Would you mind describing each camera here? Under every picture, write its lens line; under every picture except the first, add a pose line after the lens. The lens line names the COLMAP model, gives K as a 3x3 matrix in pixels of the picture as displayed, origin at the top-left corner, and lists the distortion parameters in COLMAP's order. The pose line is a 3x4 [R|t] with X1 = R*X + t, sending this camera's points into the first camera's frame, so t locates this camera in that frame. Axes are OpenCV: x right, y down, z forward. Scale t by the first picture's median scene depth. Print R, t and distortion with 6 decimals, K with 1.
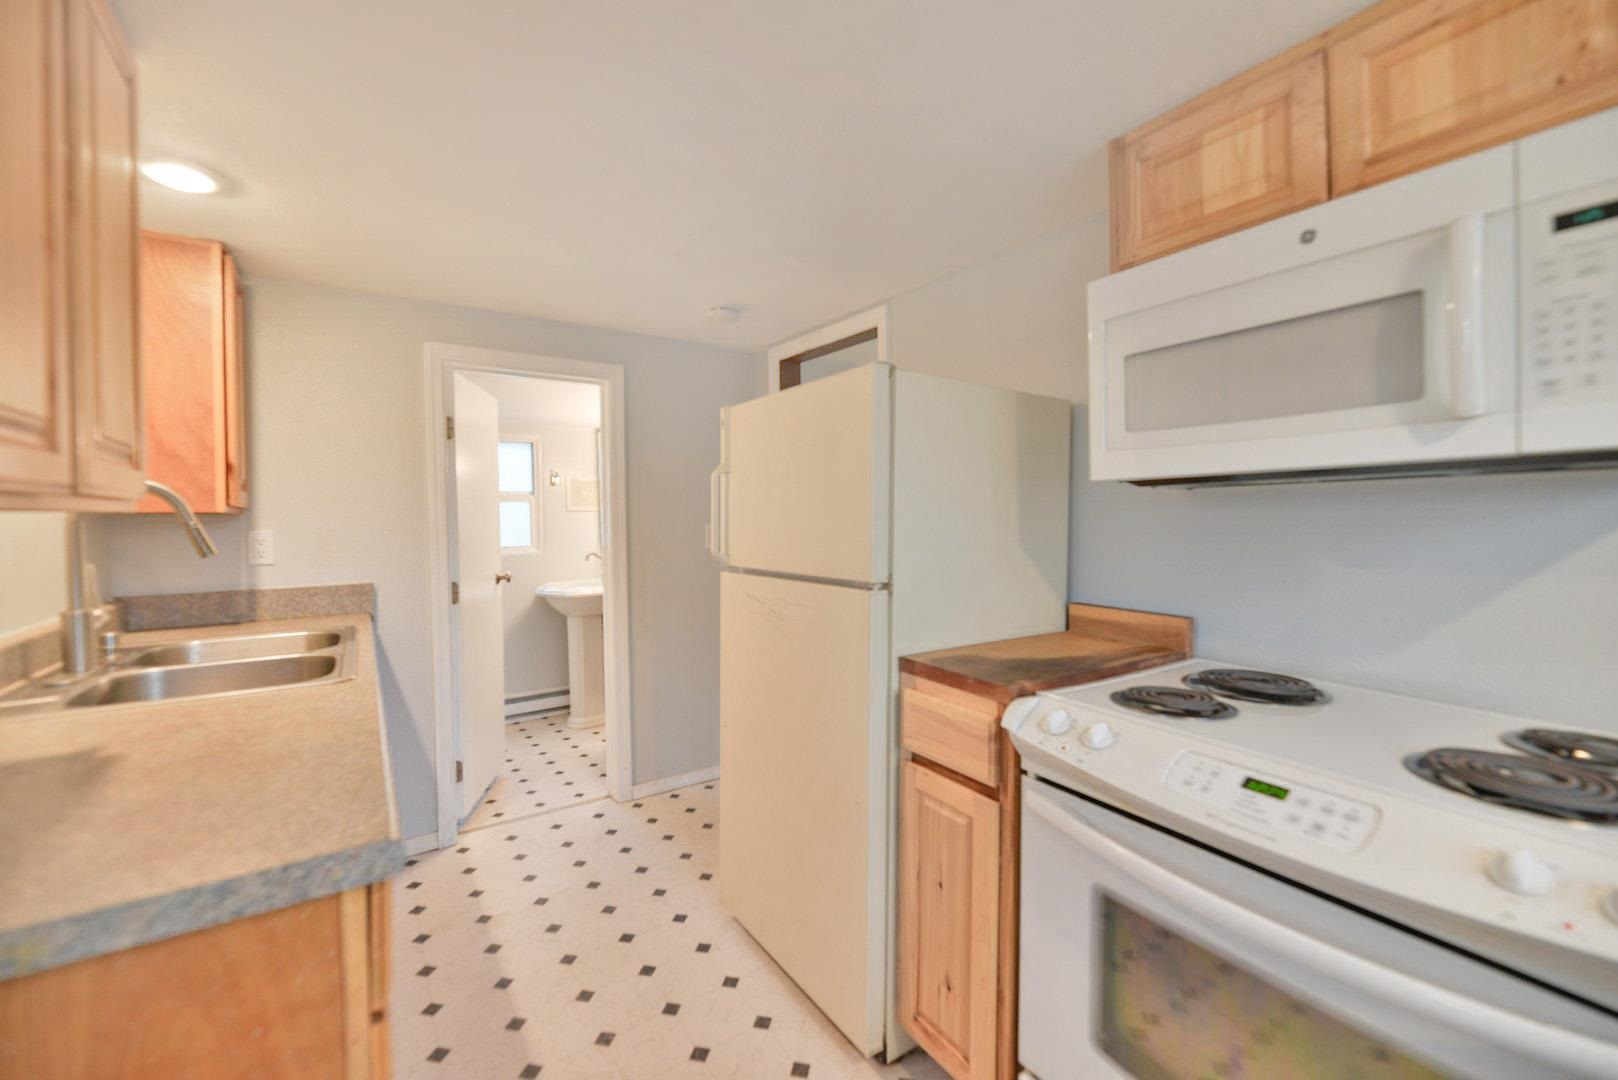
lens RADIAL K [[660.8, 0, 807.5], [0, 660.8, 533.7], [0, 0, 1]] dist [-0.007329, -0.000516]
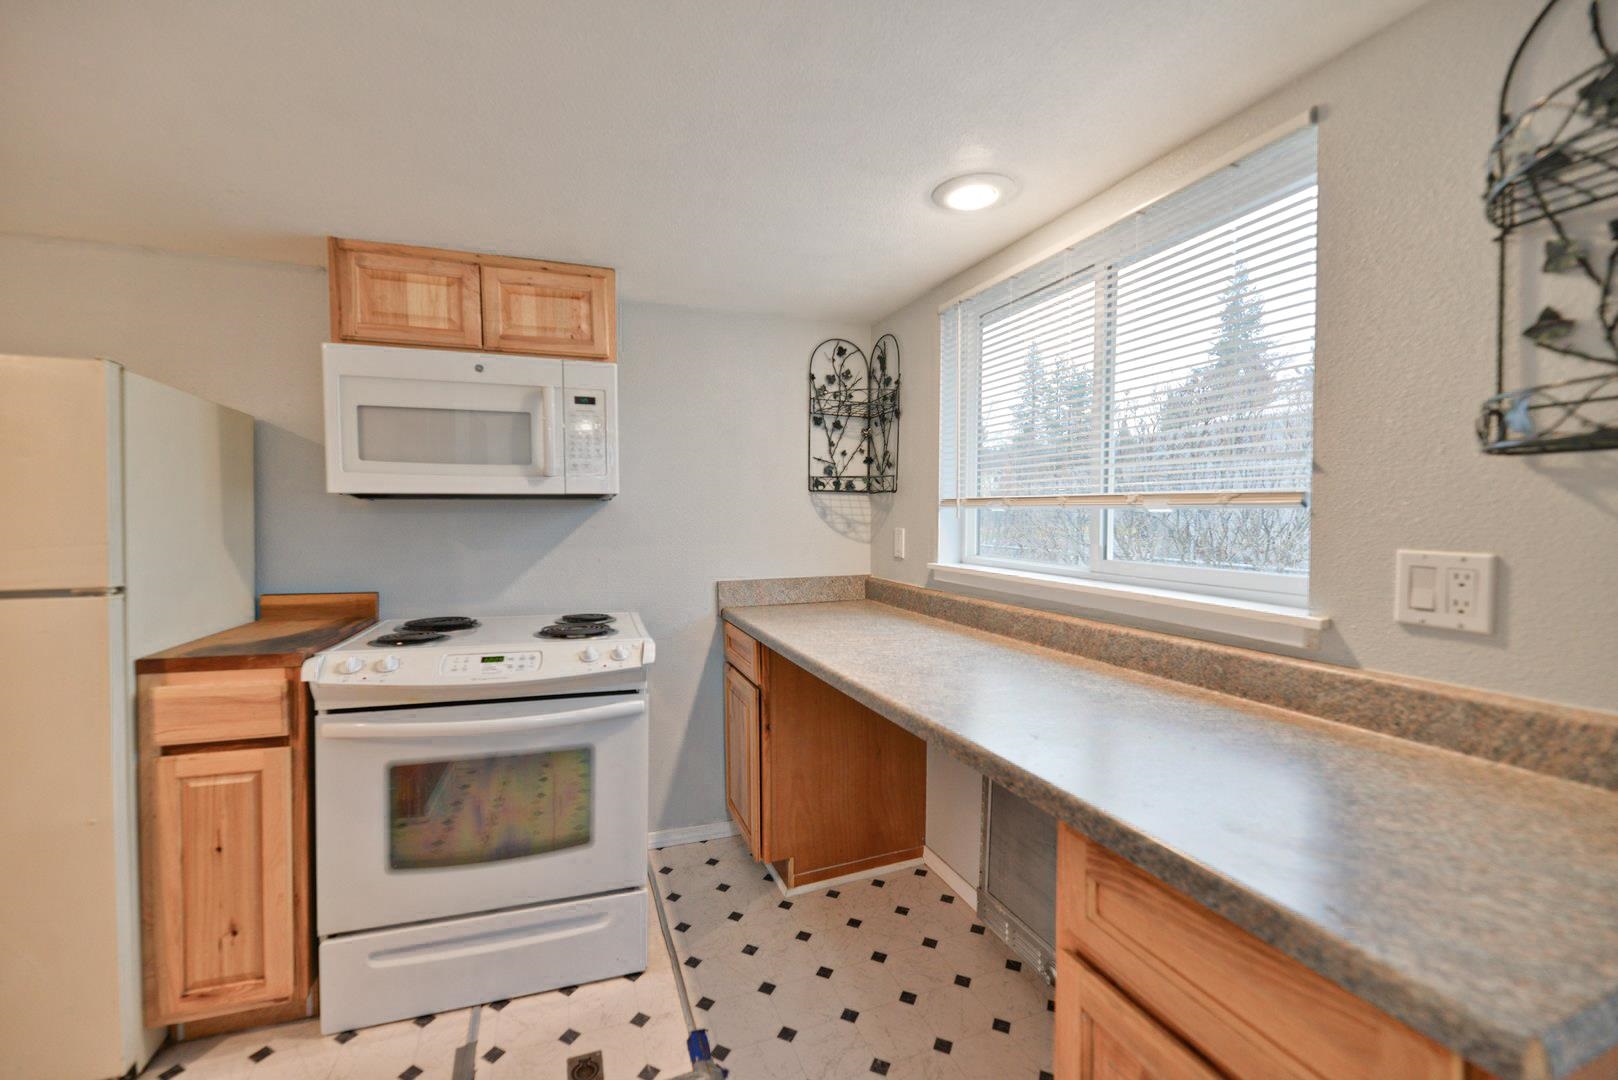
lens RADIAL K [[656.0, 0, 806.7], [0, 656.0, 527.5], [0, 0, 1]] dist [-0.018853, -0.000191]
pose [[0.216342, -0.006206, 0.976298, -0.702253], [0.021777, 0.999762, 0.001530, 0.009019], [-0.976075, 0.020930, 0.216426, -0.239185]]
